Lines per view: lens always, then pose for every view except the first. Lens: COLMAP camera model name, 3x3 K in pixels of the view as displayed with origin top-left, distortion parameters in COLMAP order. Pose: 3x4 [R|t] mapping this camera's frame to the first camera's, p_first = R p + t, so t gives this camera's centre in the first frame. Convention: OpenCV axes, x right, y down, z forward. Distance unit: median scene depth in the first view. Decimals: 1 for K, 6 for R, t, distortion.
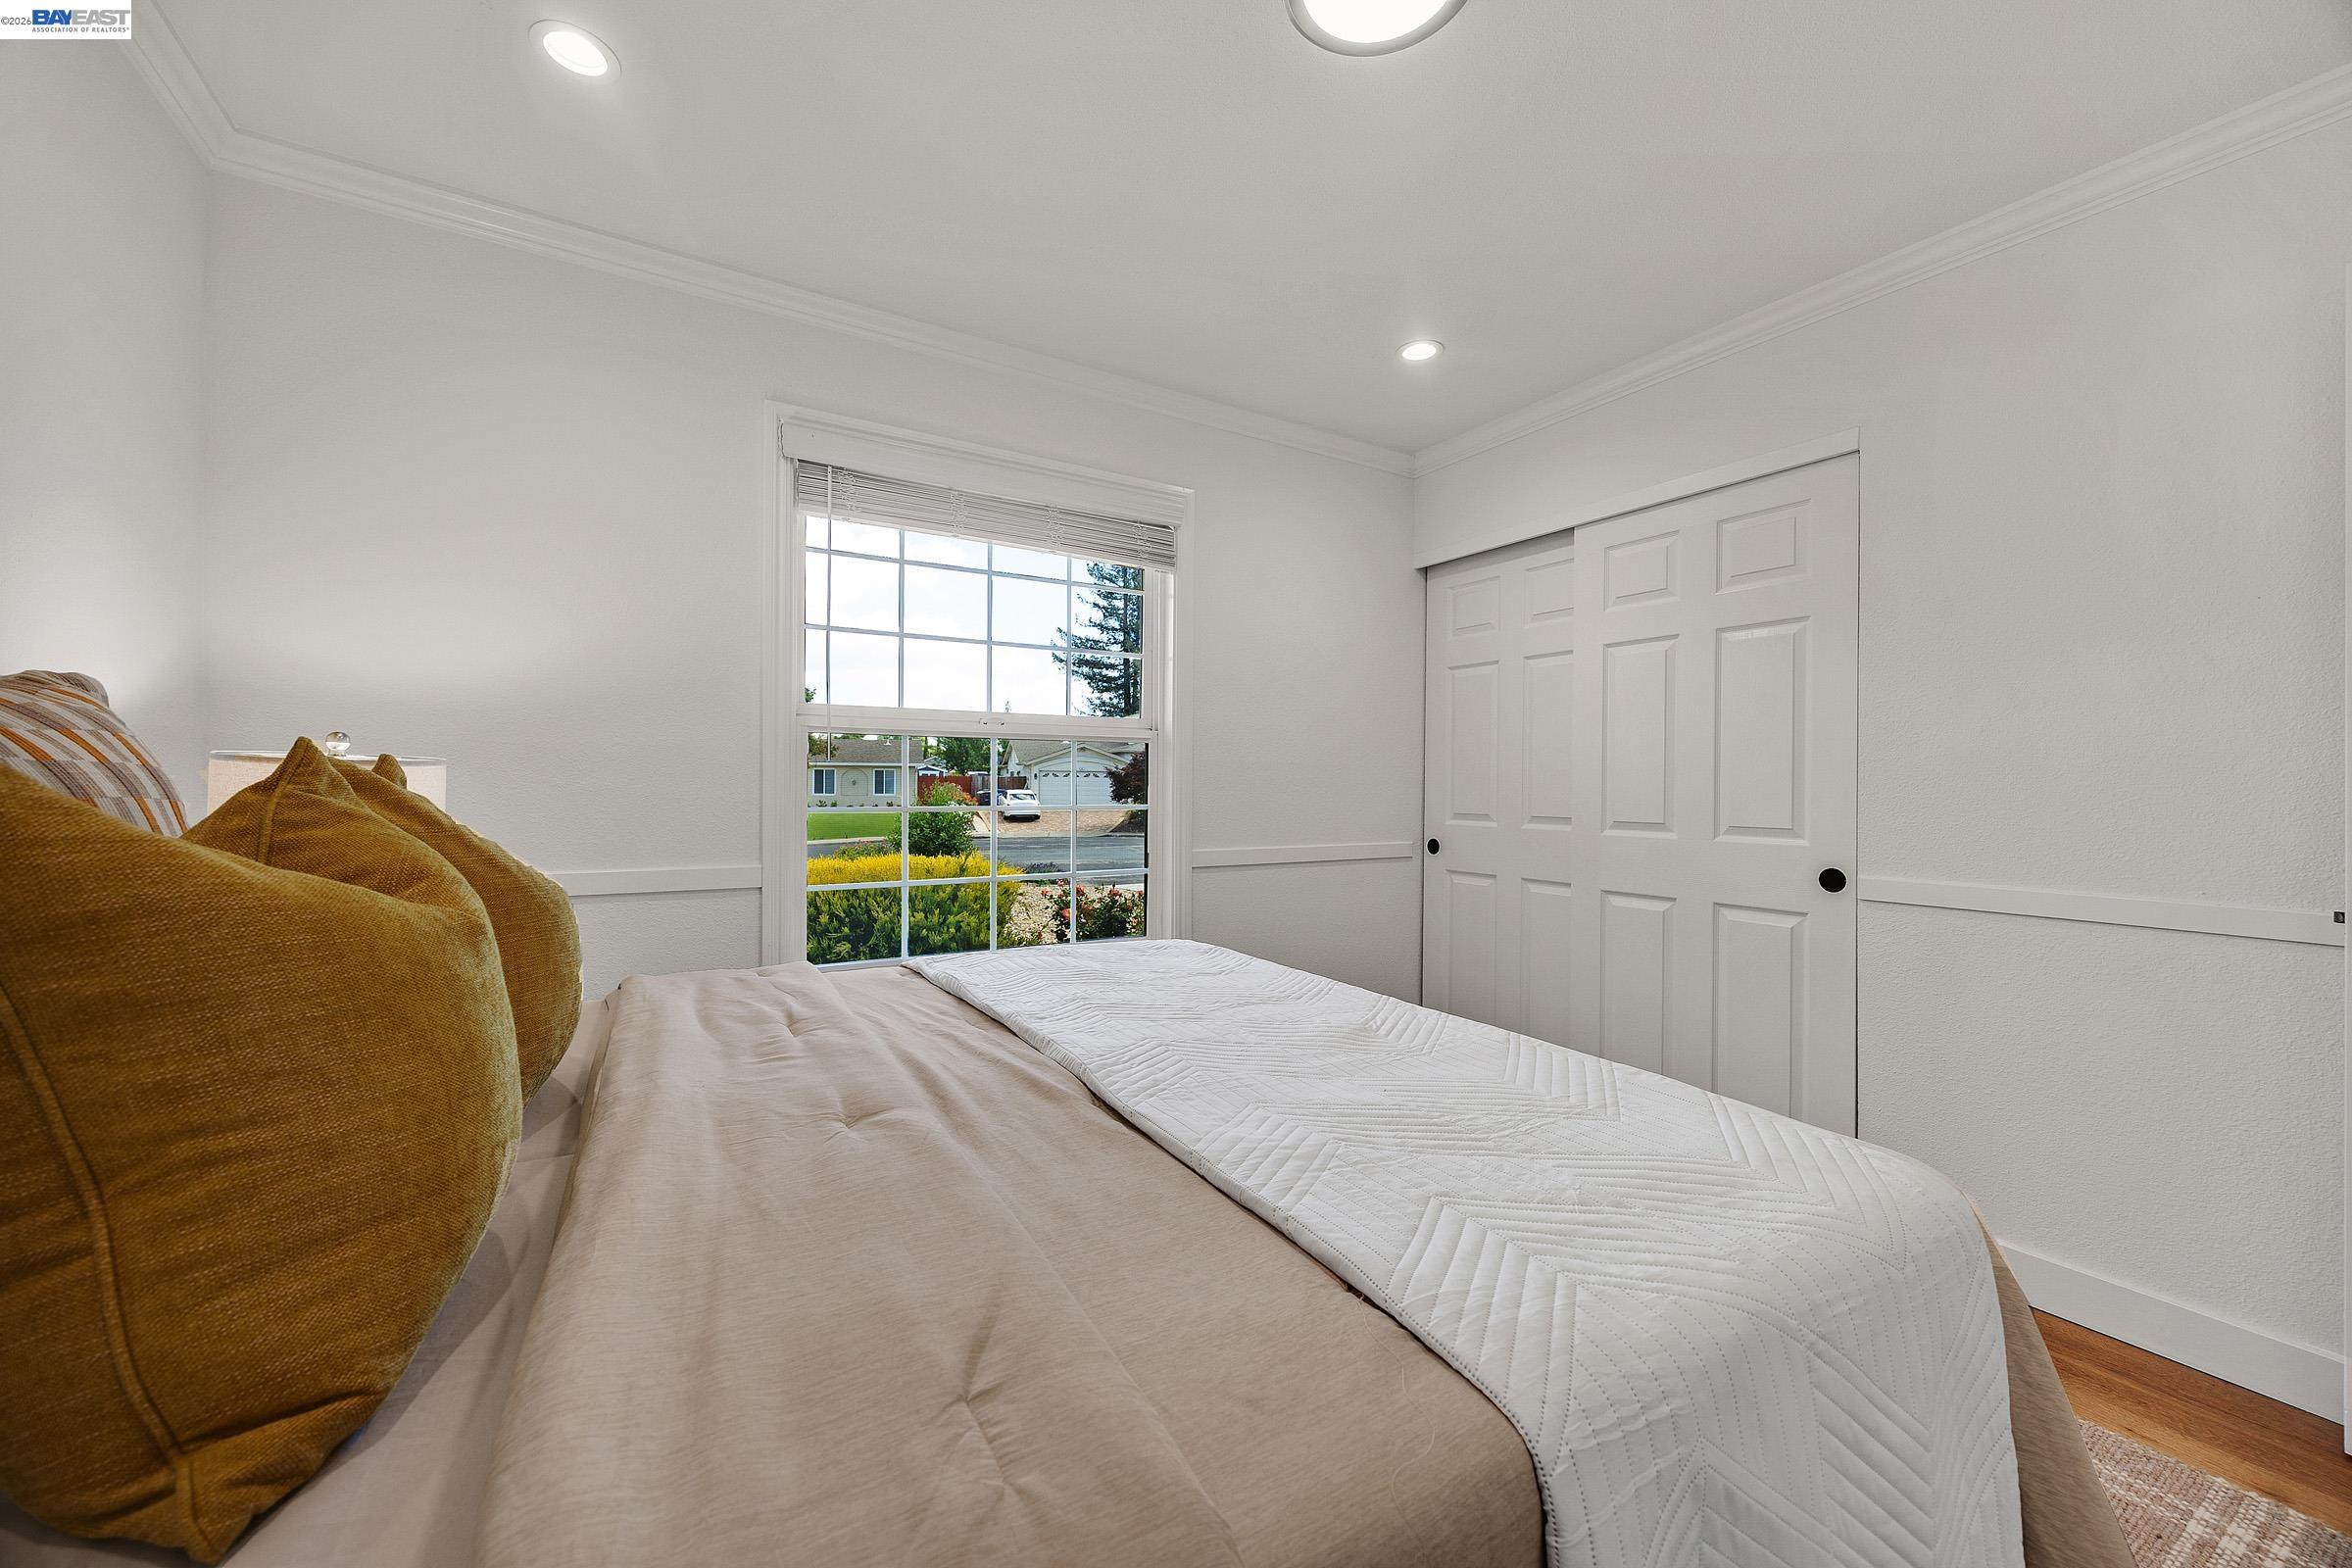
lens RADIAL K [[908.1, 0, 1176.0], [0, 908.1, 784.0], [0, 0, 1]] dist [-0.000662, -0.000004]
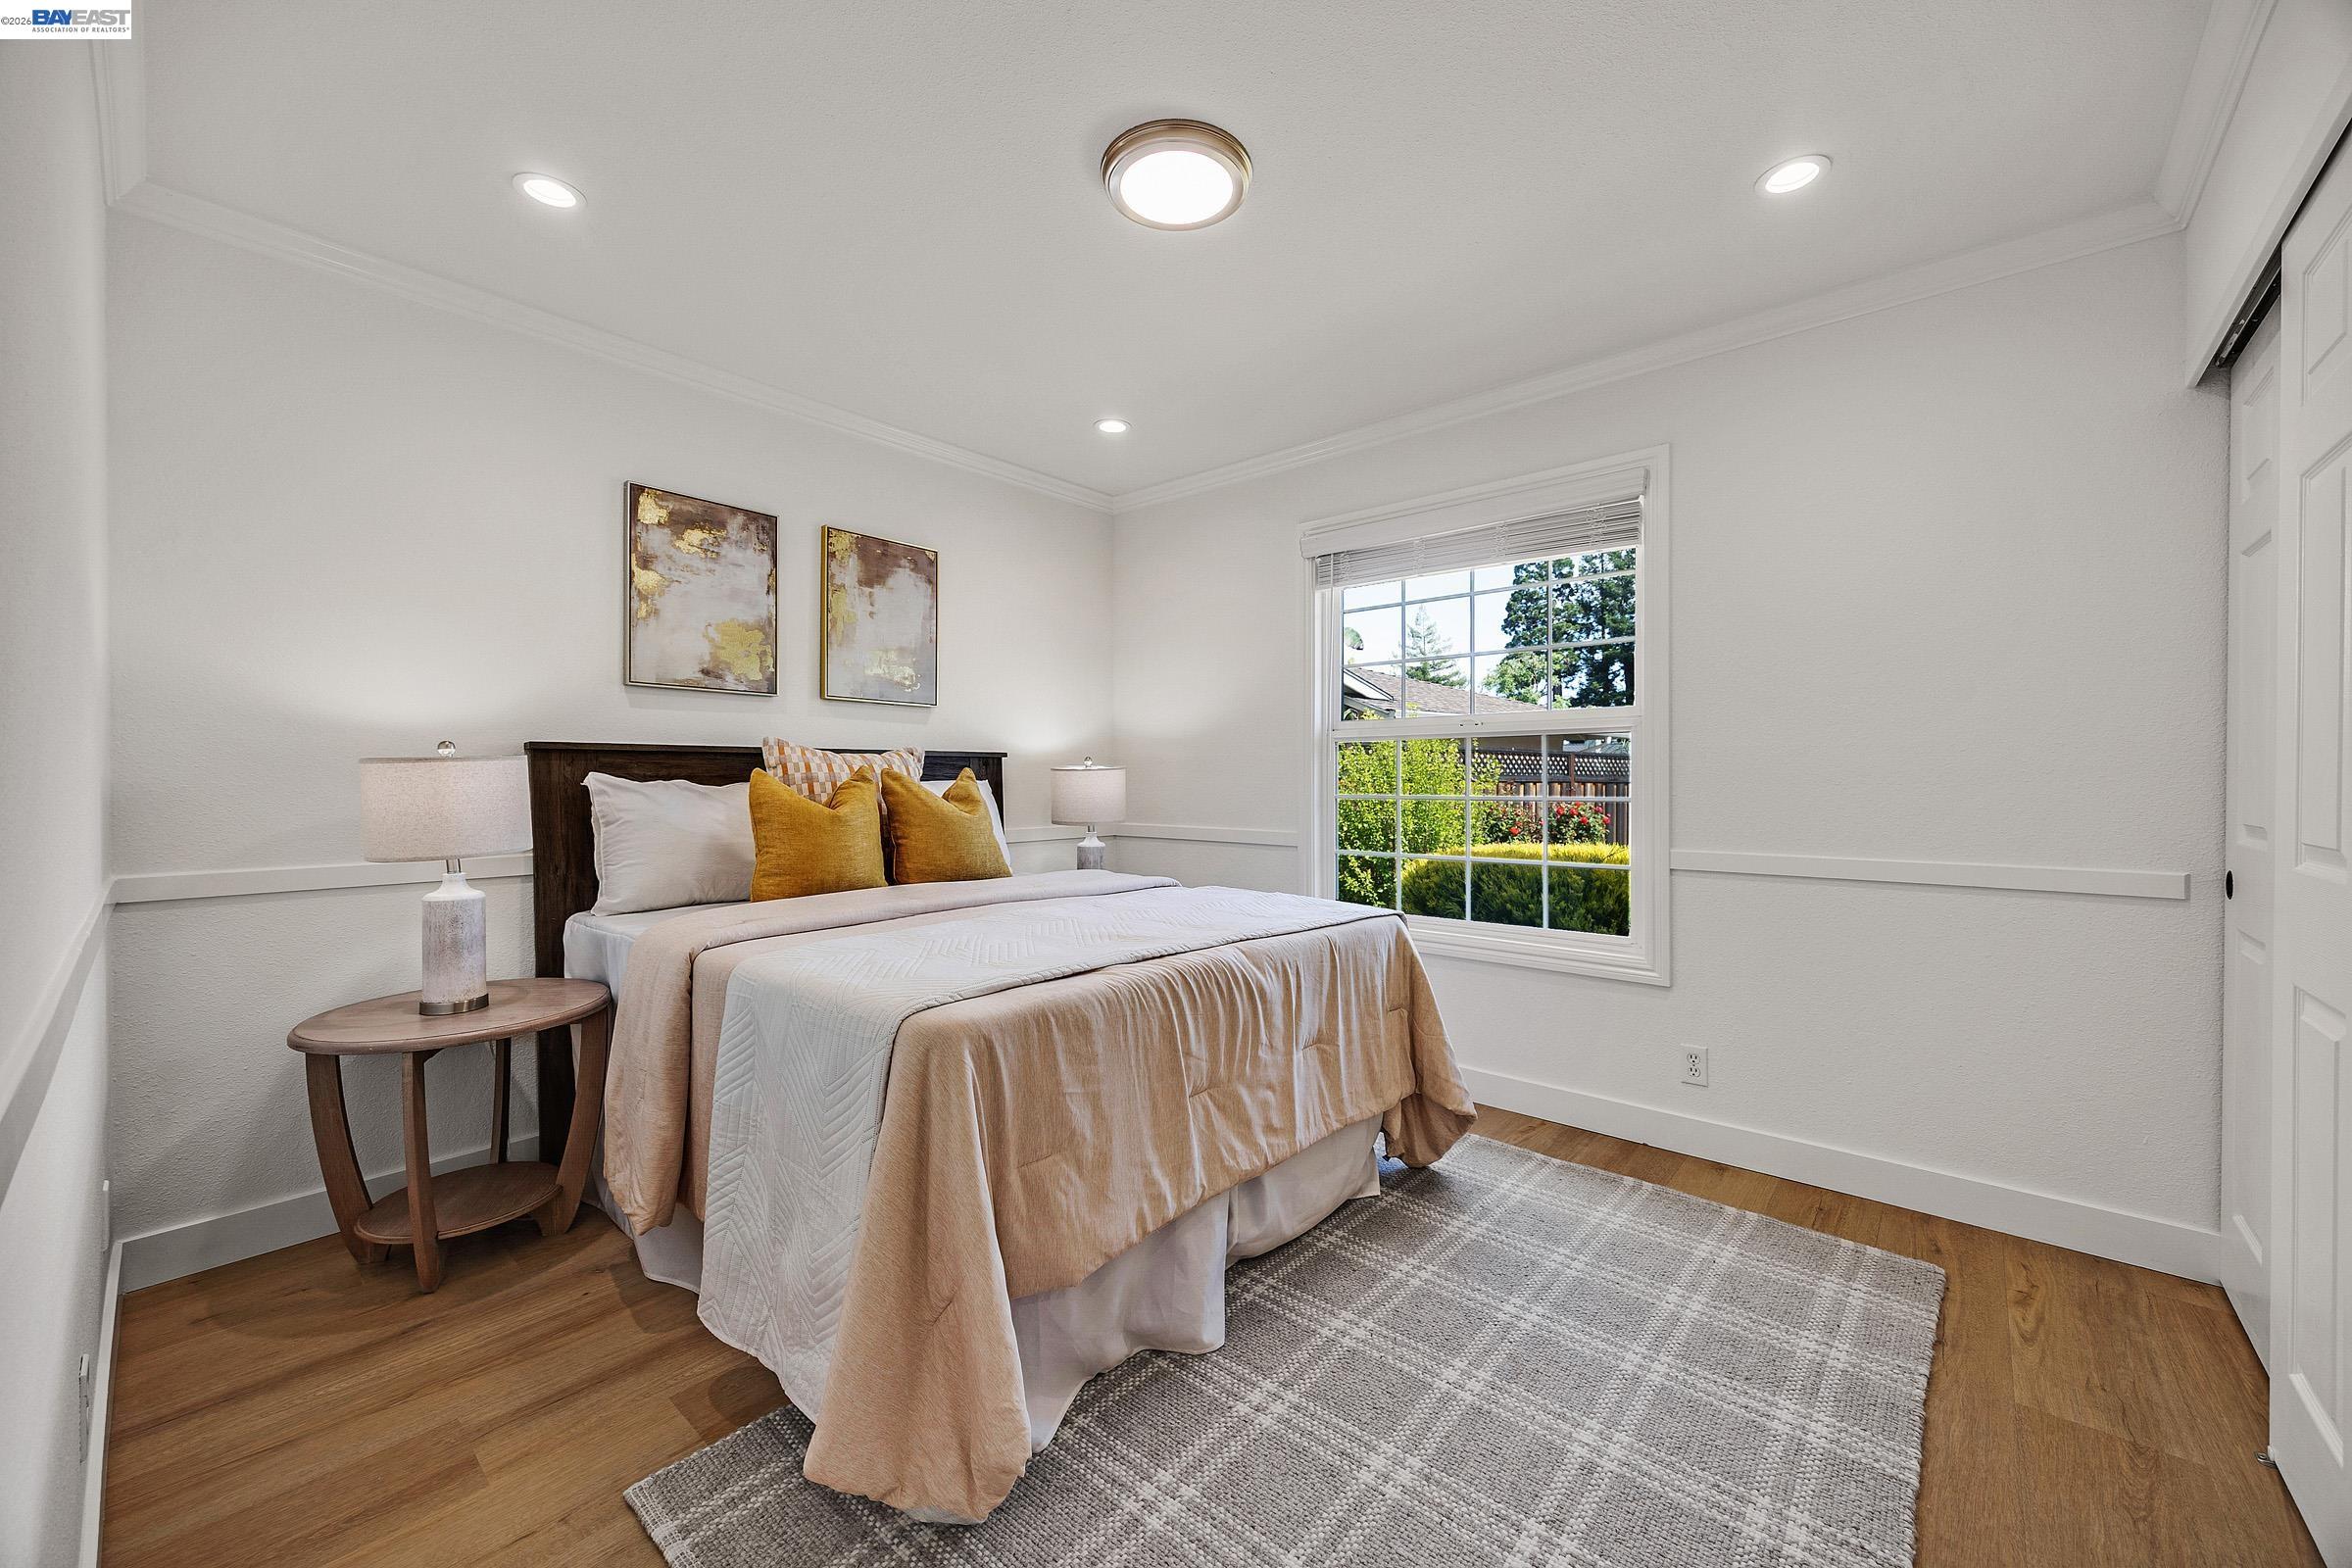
lens RADIAL K [[908.1, 0, 1176.0], [0, 908.1, 784.0], [0, 0, 1]] dist [-0.000662, -0.000004]
pose [[0.291696, -0.001088, -0.956511, 0.820234], [0.002330, 0.999997, -0.000427, 0.009156], [0.956508, -0.002104, 0.291697, 0.315412]]
